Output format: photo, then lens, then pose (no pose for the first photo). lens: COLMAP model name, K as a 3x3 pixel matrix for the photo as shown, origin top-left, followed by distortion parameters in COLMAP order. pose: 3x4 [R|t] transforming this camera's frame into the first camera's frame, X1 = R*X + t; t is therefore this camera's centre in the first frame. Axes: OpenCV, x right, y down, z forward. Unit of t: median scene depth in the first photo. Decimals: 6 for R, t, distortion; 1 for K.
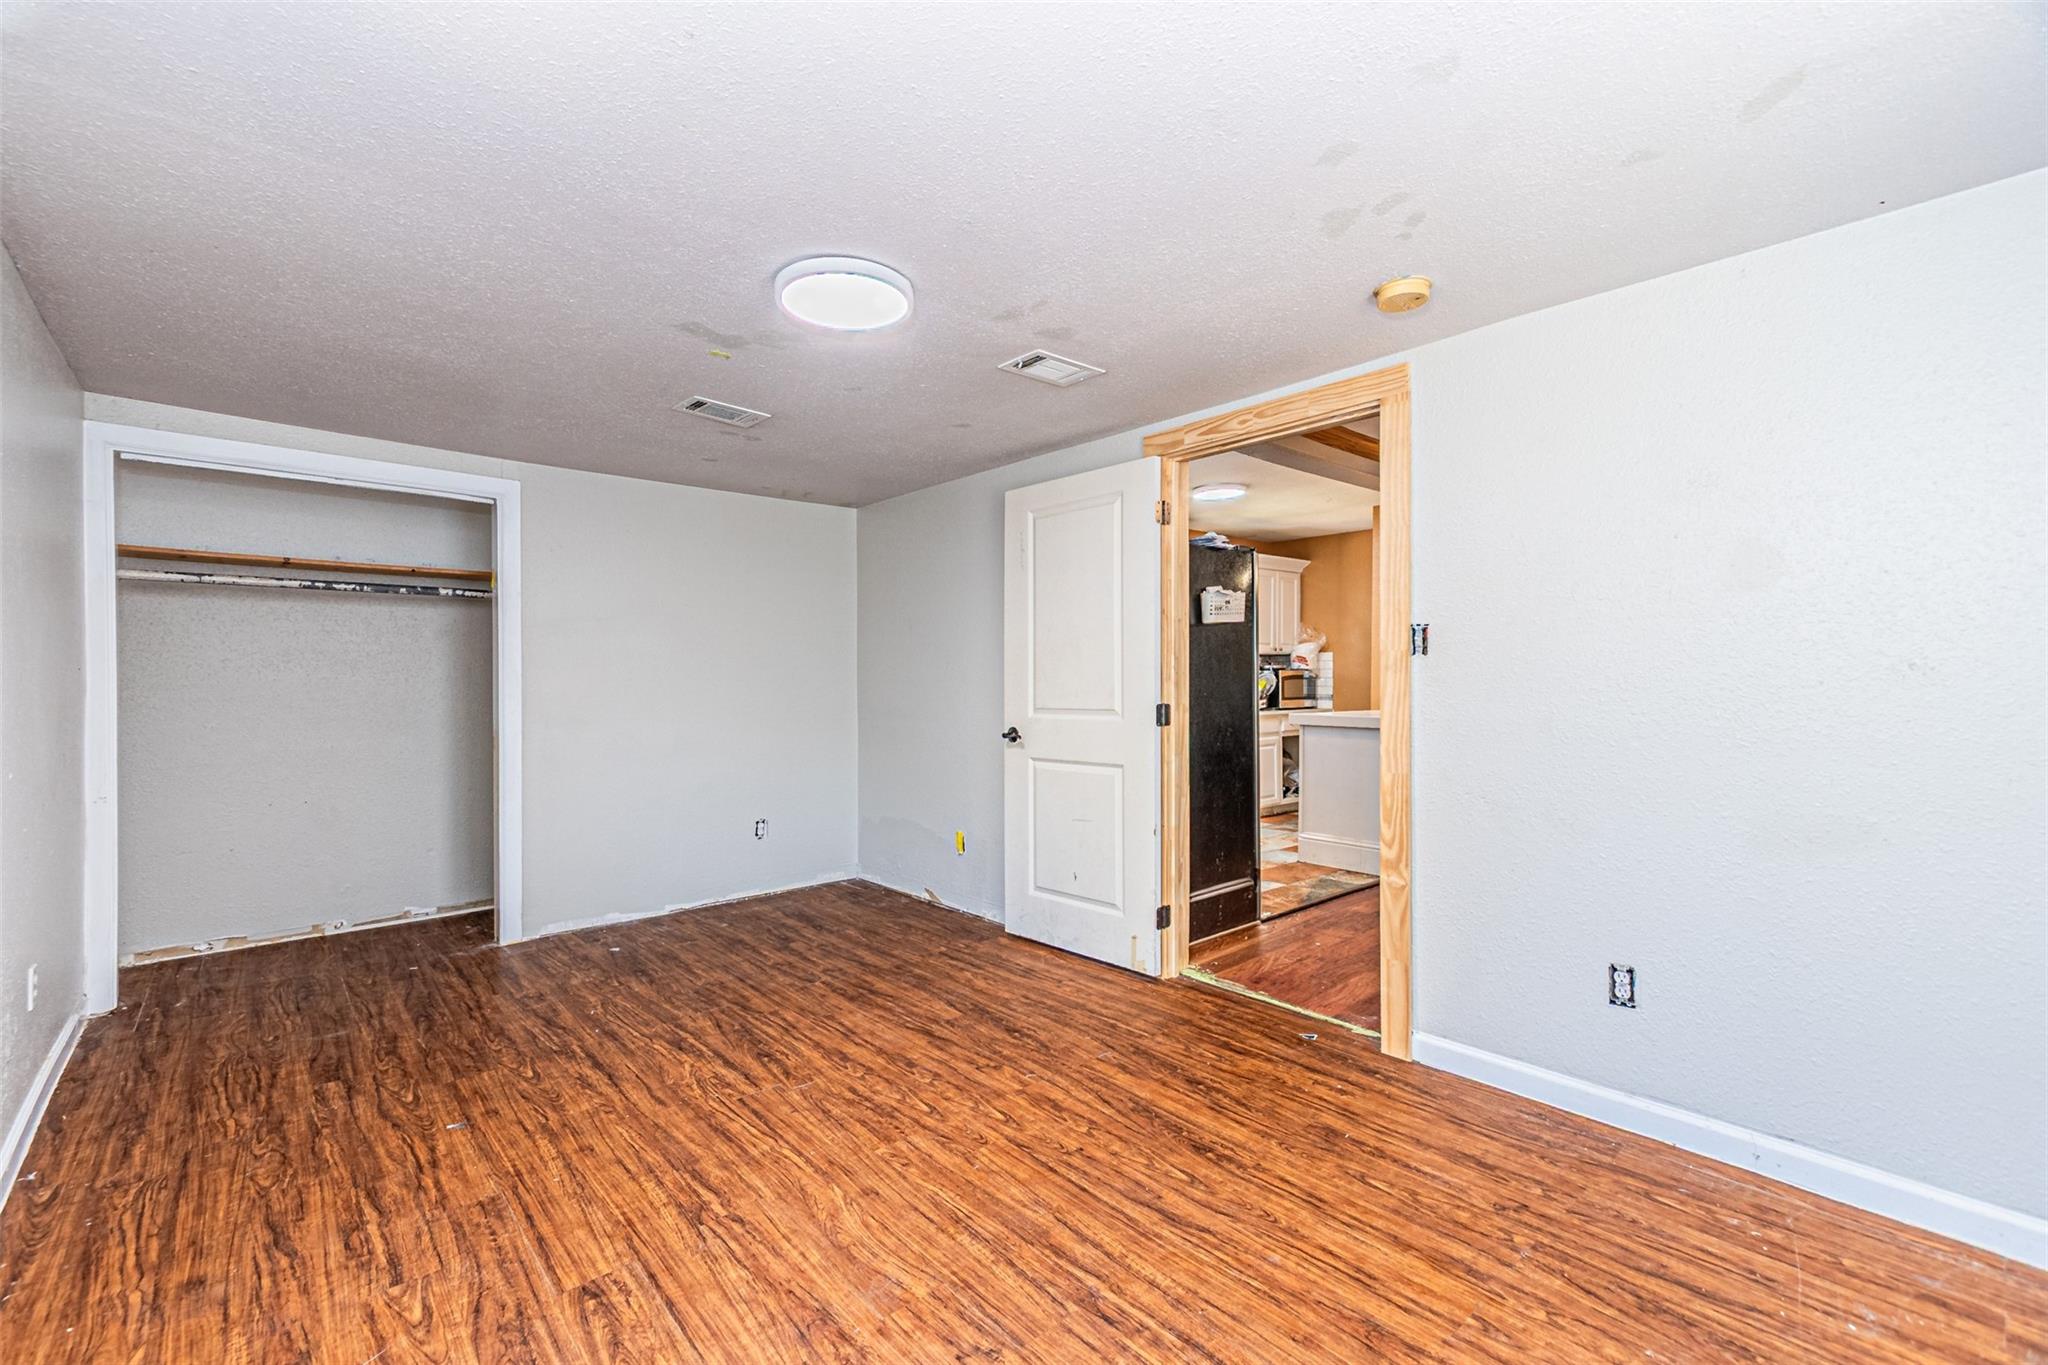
lens RADIAL K [[901.8, 0, 1010.9], [0, 901.8, 693.7], [0, 0, 1]] dist [0.011203, -0.002172]
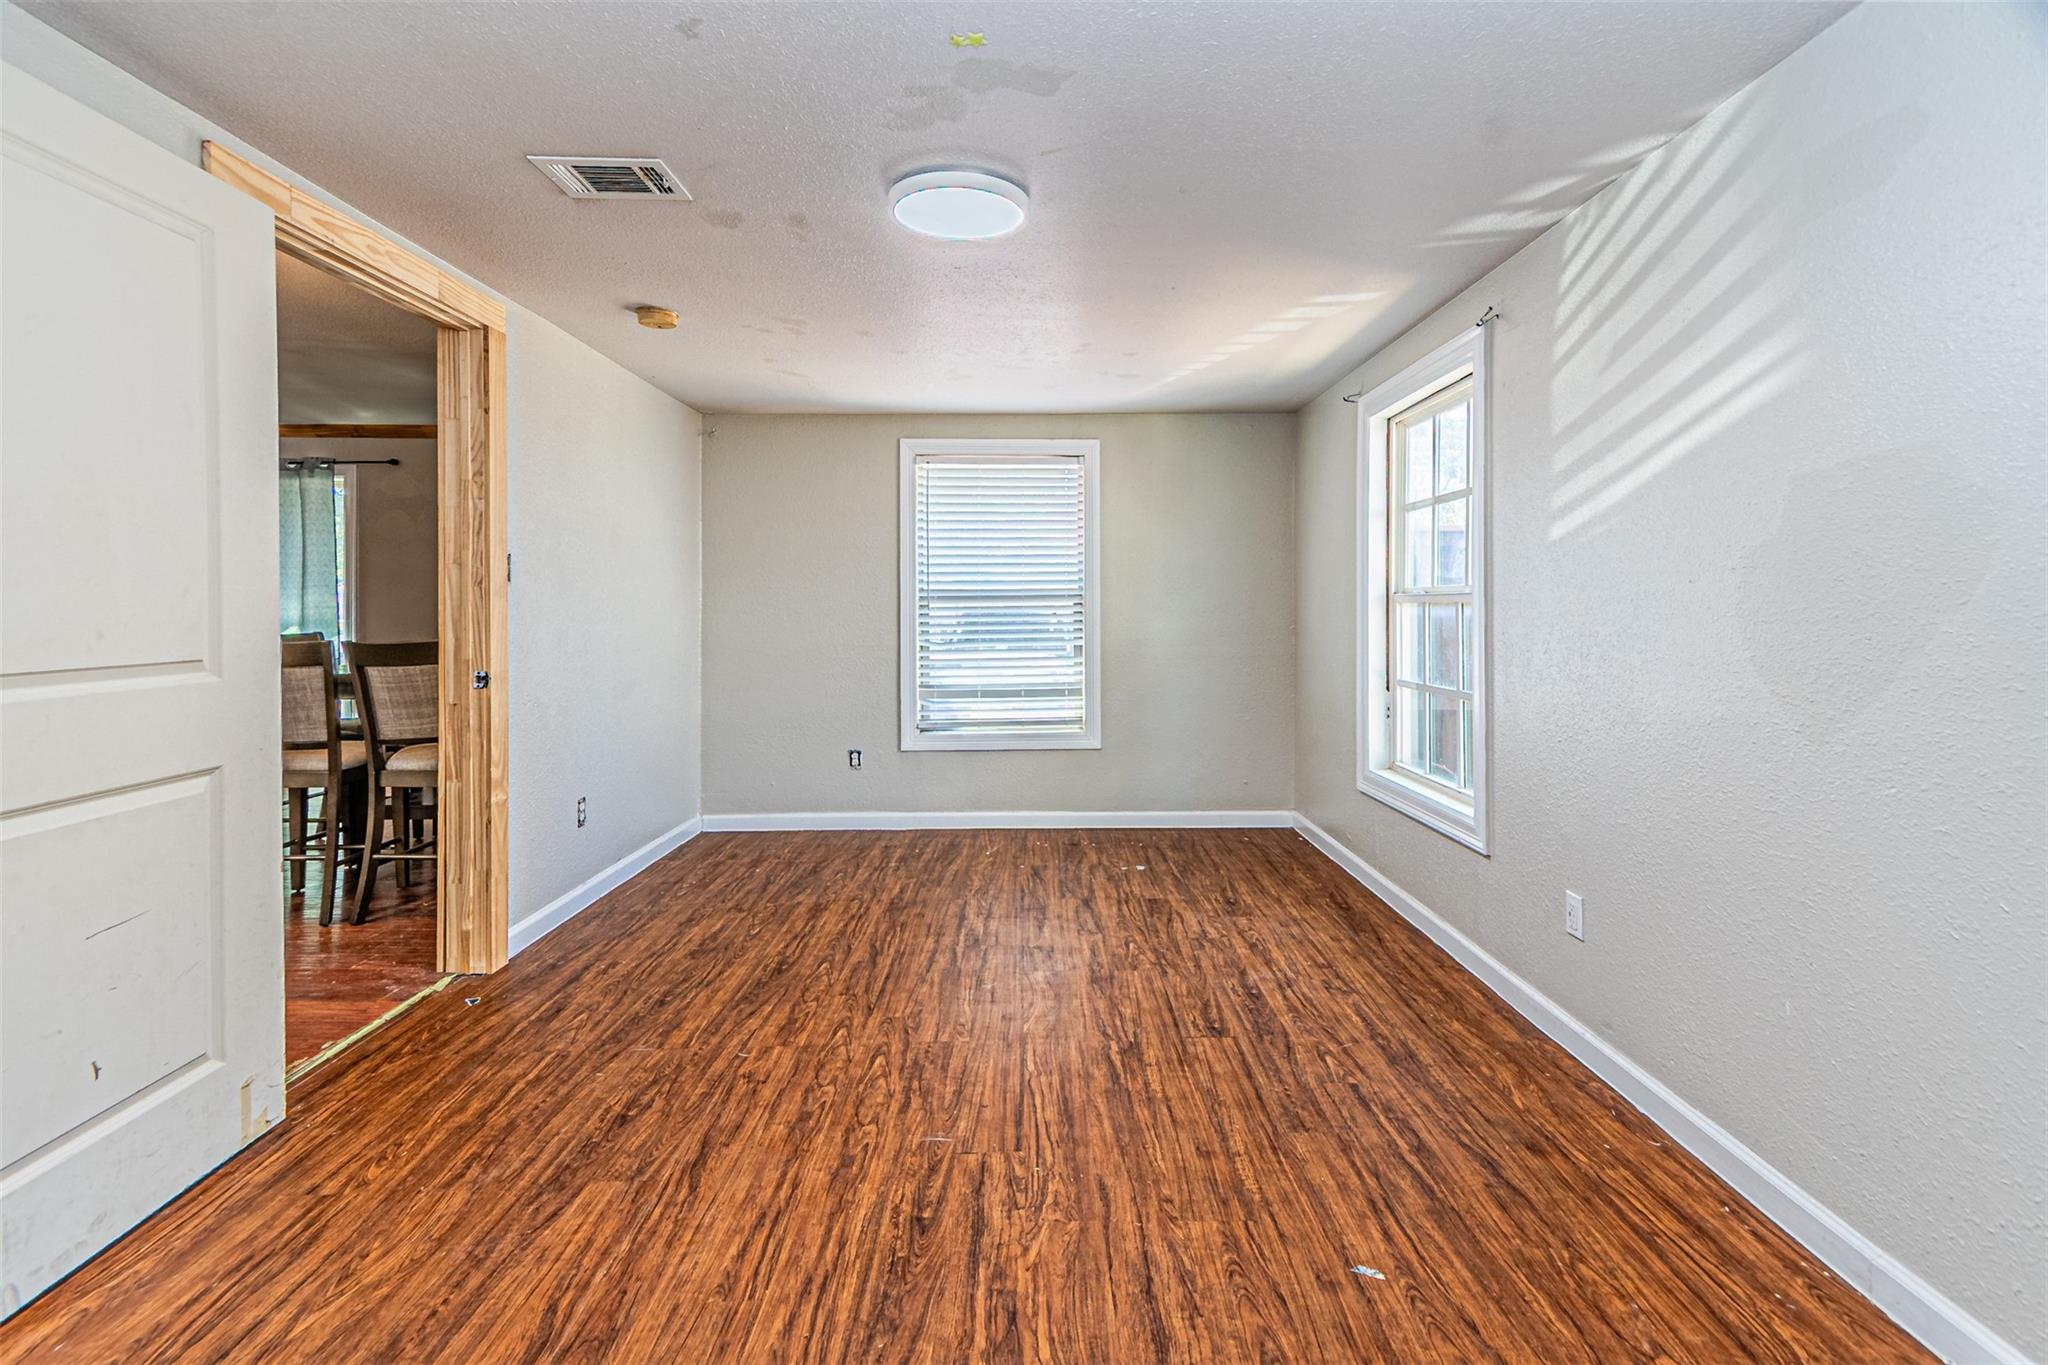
lens RADIAL K [[901.8, 0, 1061.4], [0, 901.8, 594.4], [0, 0, 1]] dist [0.011203, -0.002172]
pose [[-0.785239, 0.011070, 0.619094, -0.863863], [0.008413, 0.999939, -0.007209, -0.015869], [-0.619136, -0.000452, -0.785284, 1.688580]]
